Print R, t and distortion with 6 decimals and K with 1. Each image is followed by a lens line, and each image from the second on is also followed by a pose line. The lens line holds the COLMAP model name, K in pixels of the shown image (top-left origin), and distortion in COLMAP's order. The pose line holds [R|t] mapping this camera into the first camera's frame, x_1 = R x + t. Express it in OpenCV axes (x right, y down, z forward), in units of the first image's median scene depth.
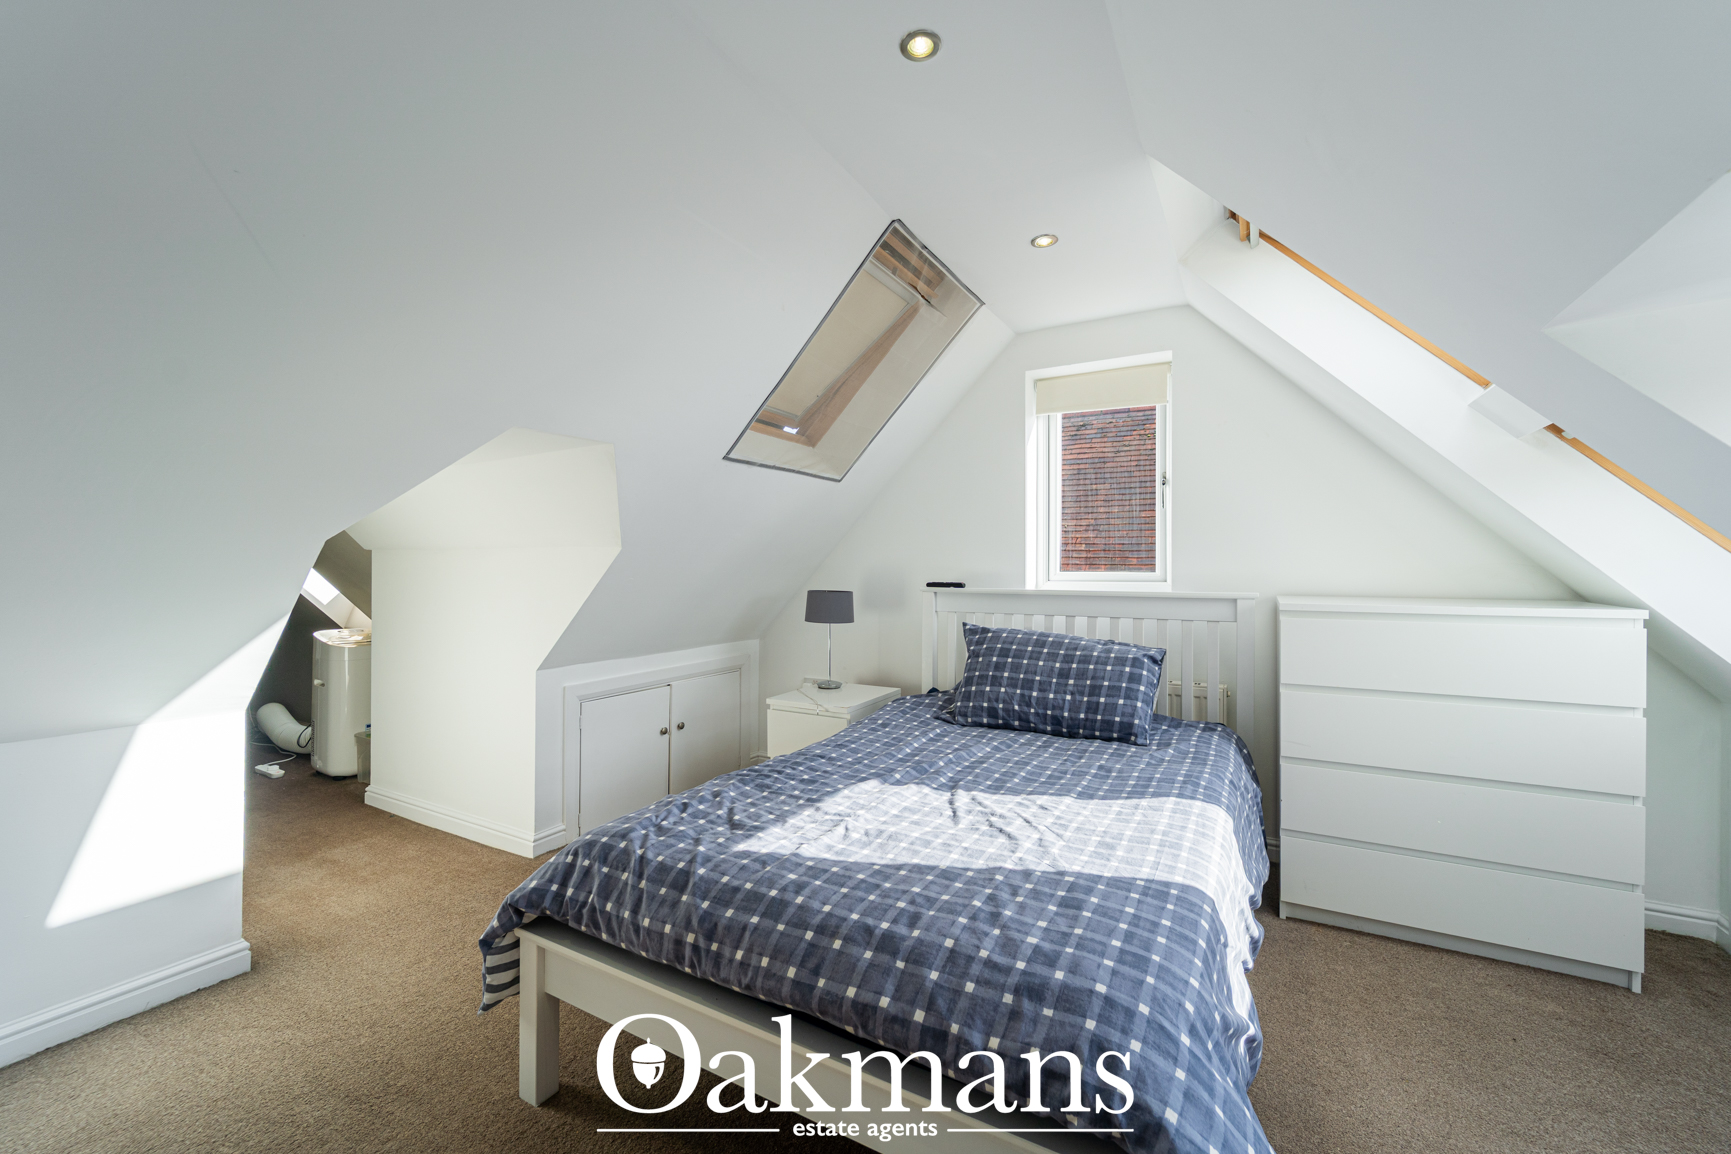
lens RADIAL K [[691.6, 0, 855.6], [0, 691.6, 567.7], [0, 0, 1]] dist [0.003187, 0.000055]
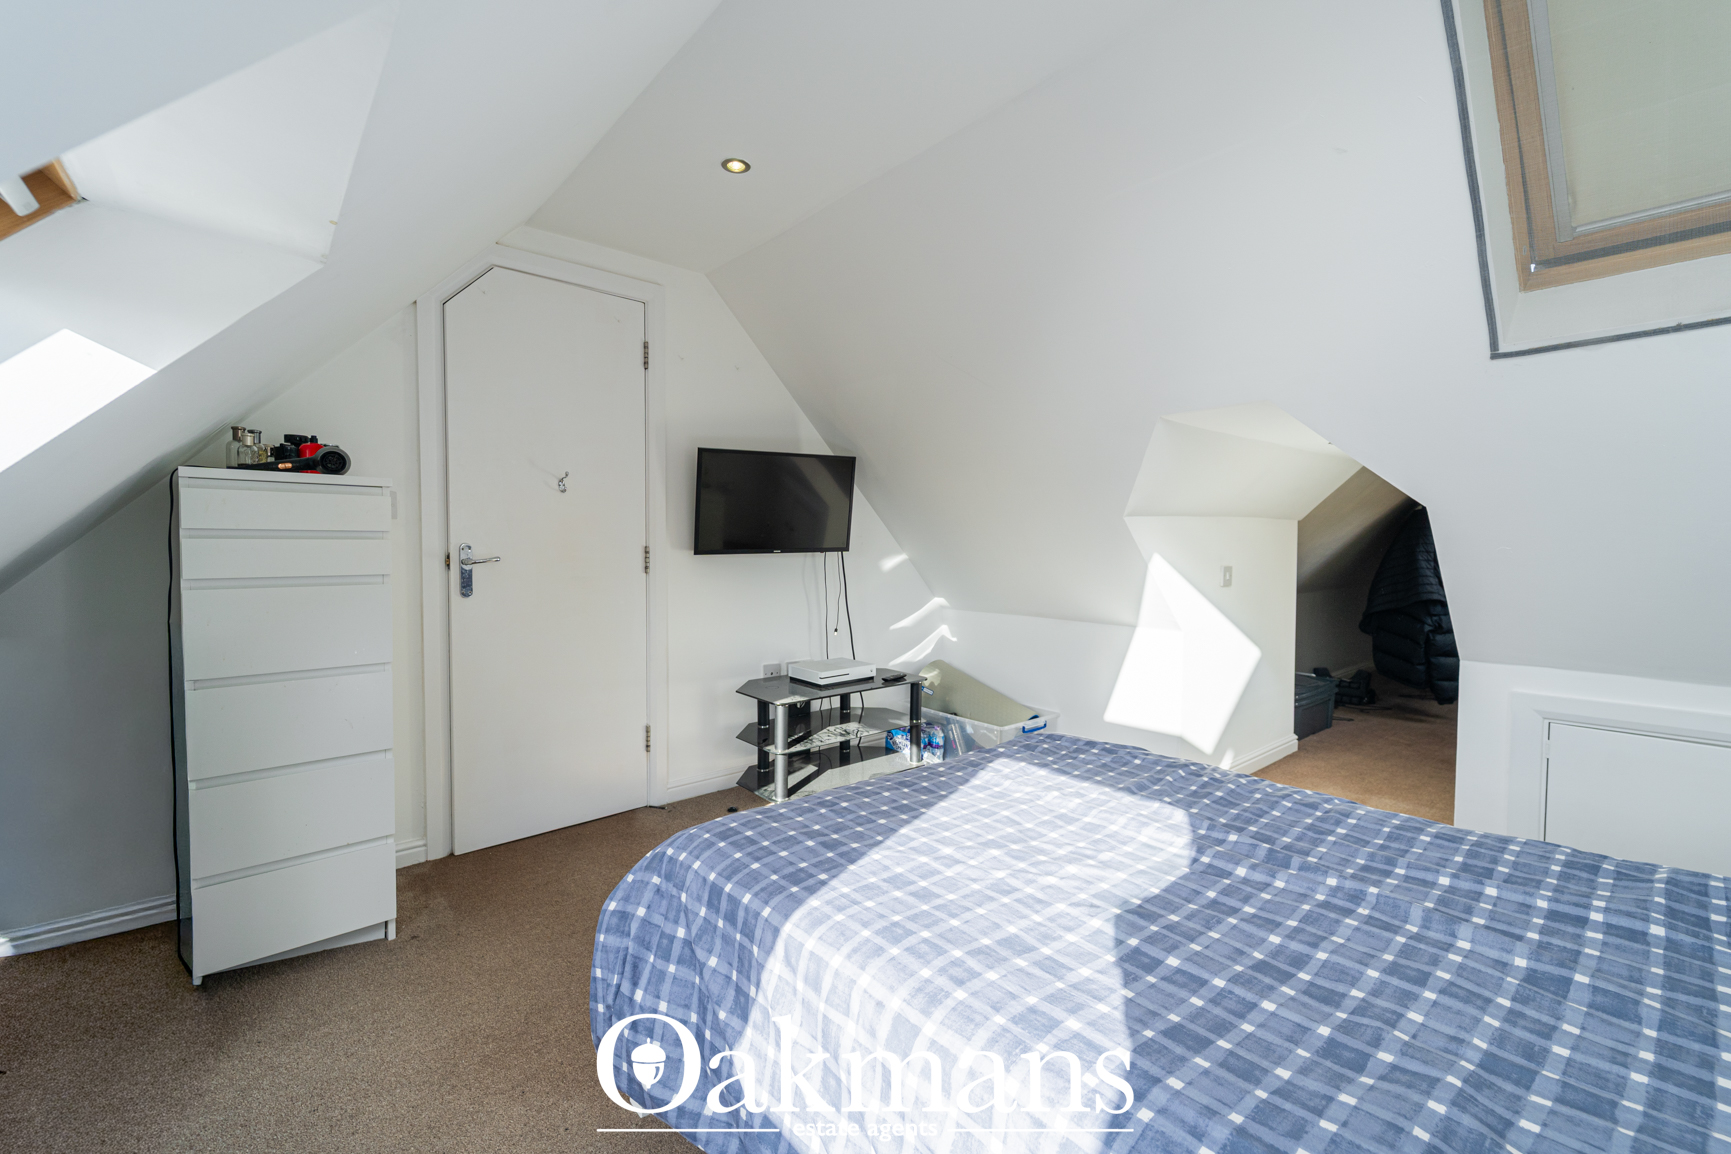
lens RADIAL K [[691.6, 0, 857.7], [0, 691.6, 572.1], [0, 0, 1]] dist [0.003187, 0.000055]
pose [[-0.329249, 0.035881, -0.943561, 1.109302], [-0.000123, 0.999276, 0.038043, 0.025800], [0.944243, 0.012642, -0.329006, 1.206354]]
